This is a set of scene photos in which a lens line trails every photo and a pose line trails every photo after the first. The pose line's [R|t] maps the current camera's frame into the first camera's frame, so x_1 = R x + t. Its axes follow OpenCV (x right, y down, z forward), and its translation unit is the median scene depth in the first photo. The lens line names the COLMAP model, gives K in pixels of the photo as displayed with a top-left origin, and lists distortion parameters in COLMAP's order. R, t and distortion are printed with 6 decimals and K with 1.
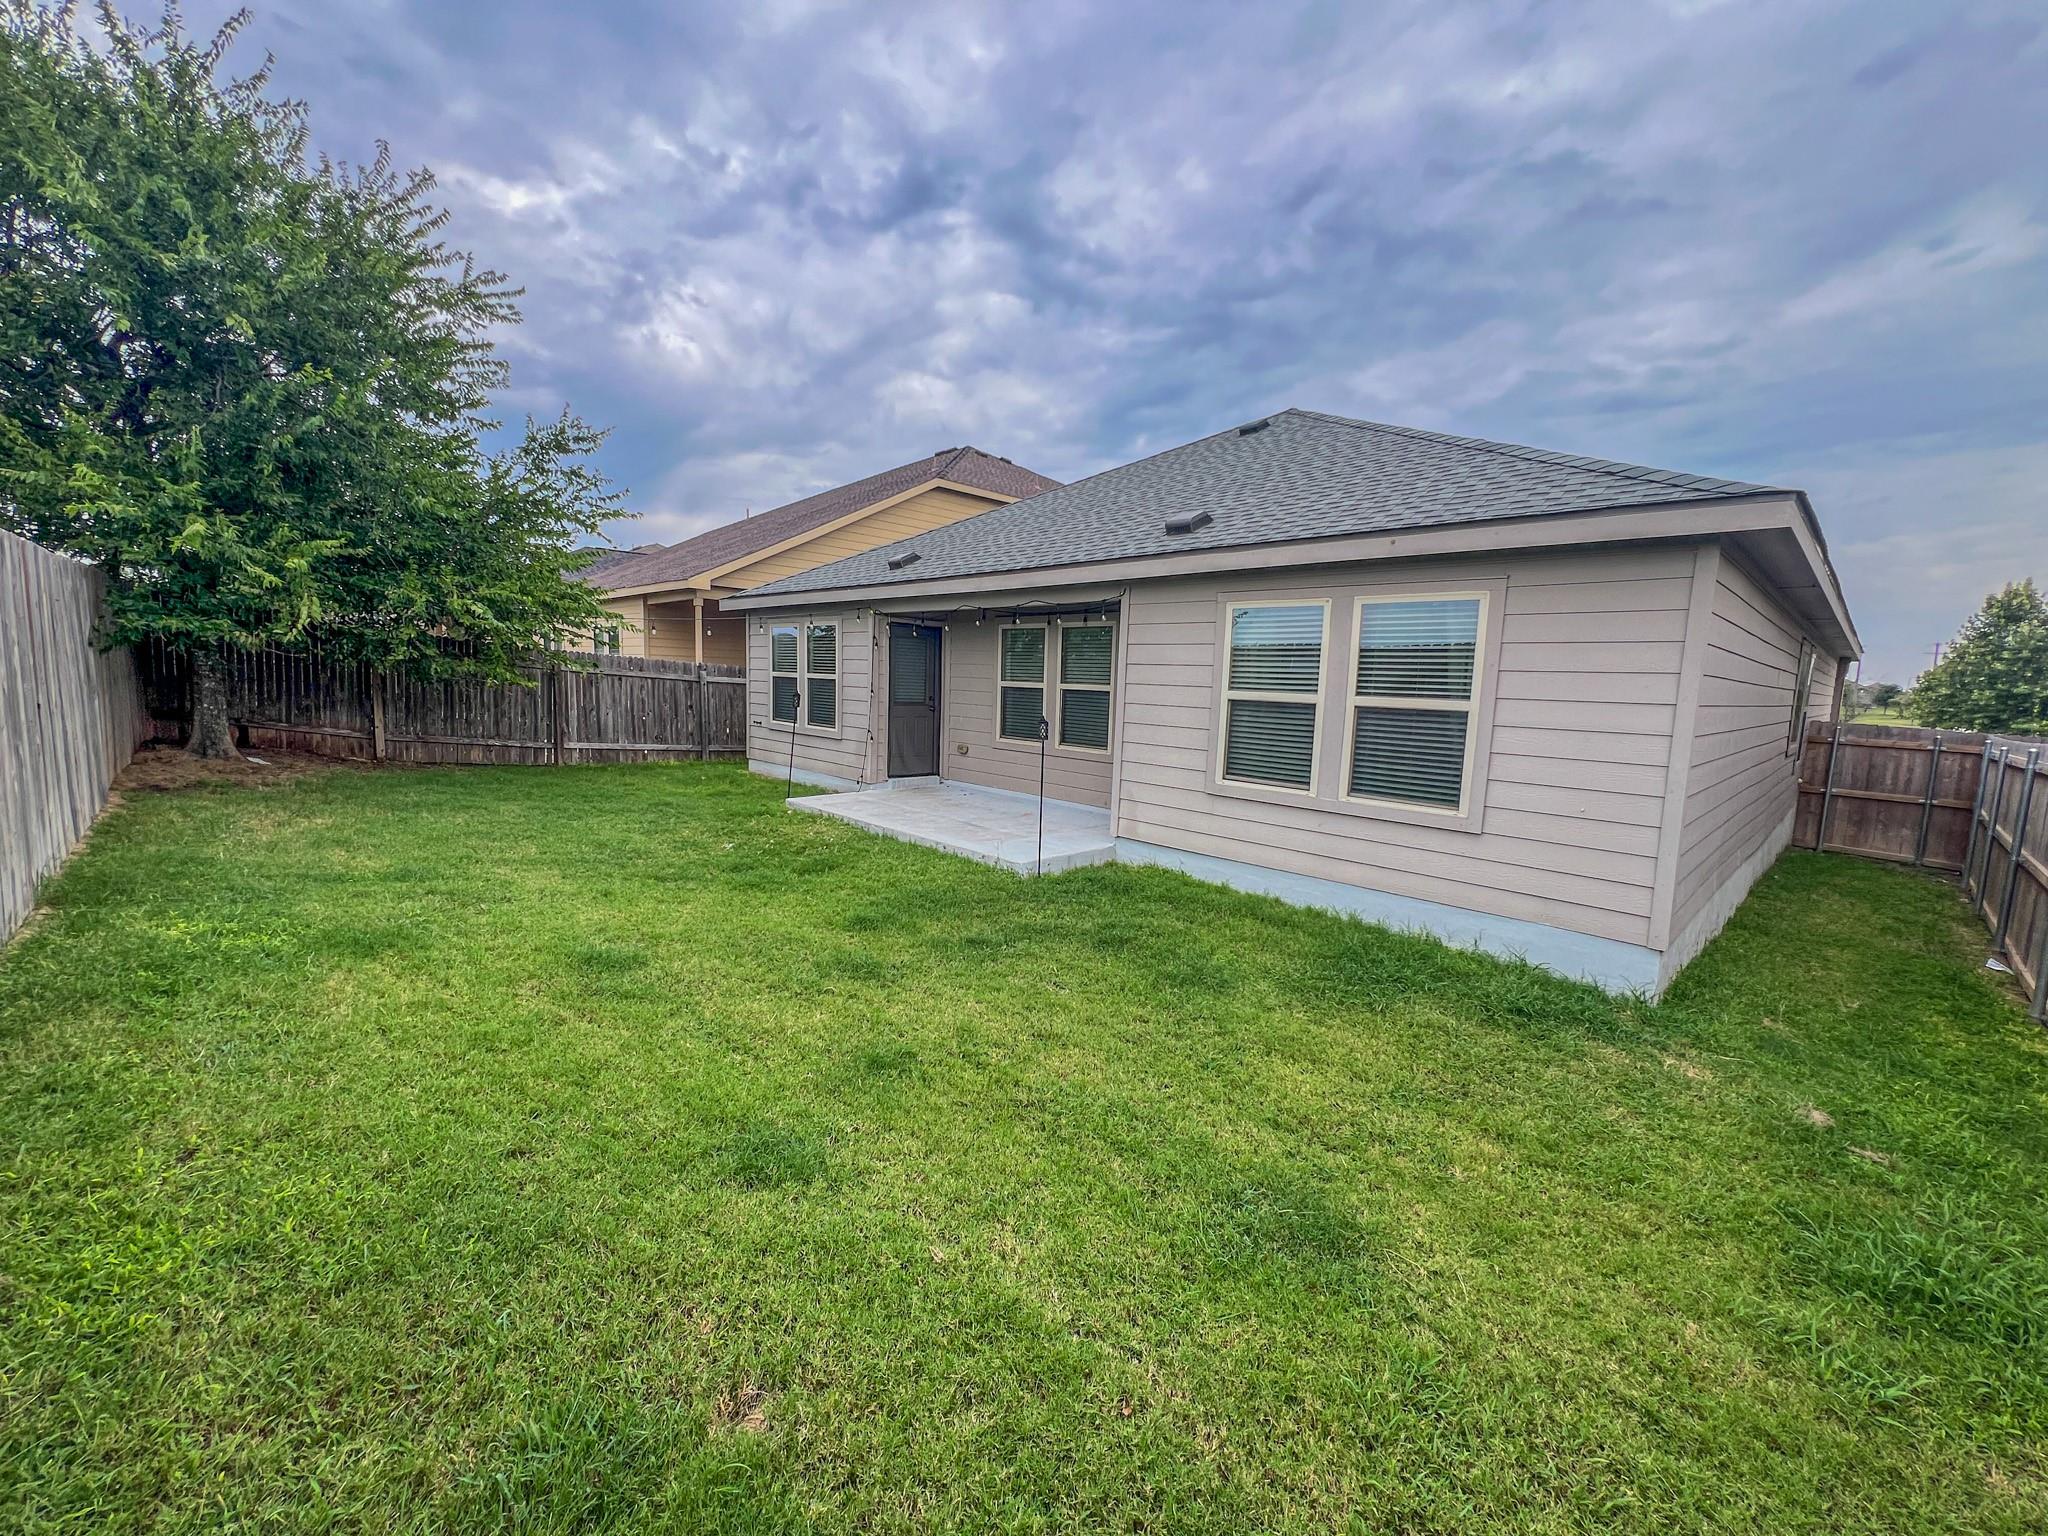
lens RADIAL K [[834.6, 0, 1022.5], [0, 834.6, 770.2], [0, 0, 1]] dist [-0.000633, 0.000246]
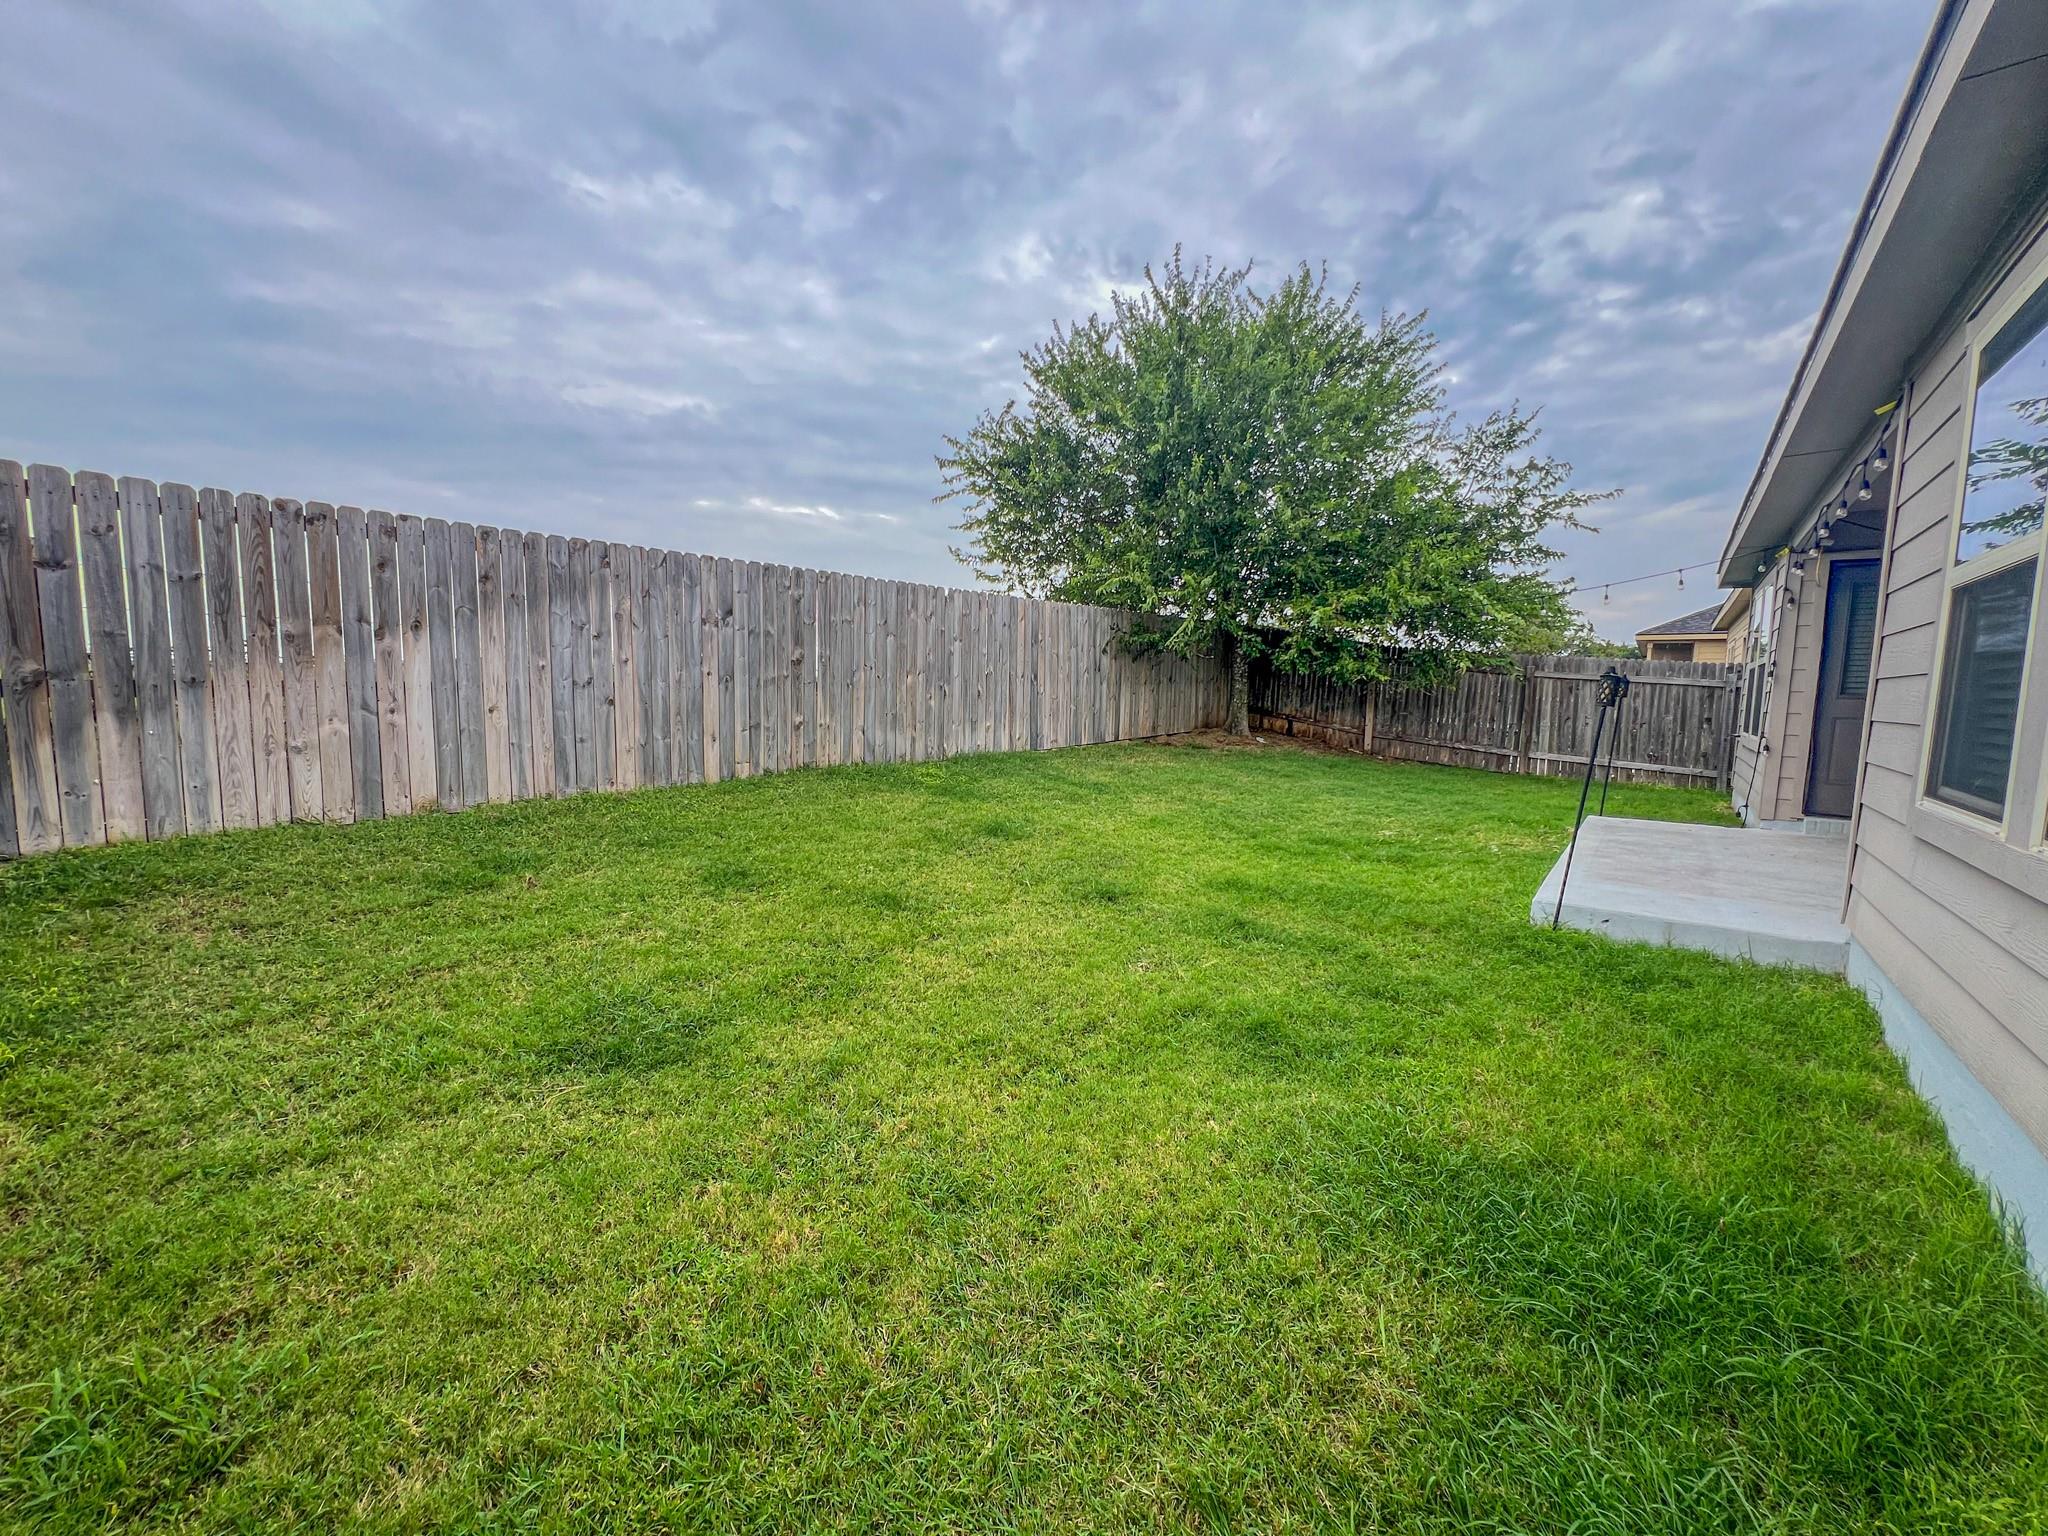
lens RADIAL K [[834.6, 0, 1022.5], [0, 834.6, 770.2], [0, 0, 1]] dist [-0.000633, 0.000246]
pose [[0.152993, 0.063374, -0.986193, 0.330524], [-0.128062, 0.990798, 0.043804, 0.022429], [0.979895, 0.119592, 0.159701, 0.299549]]
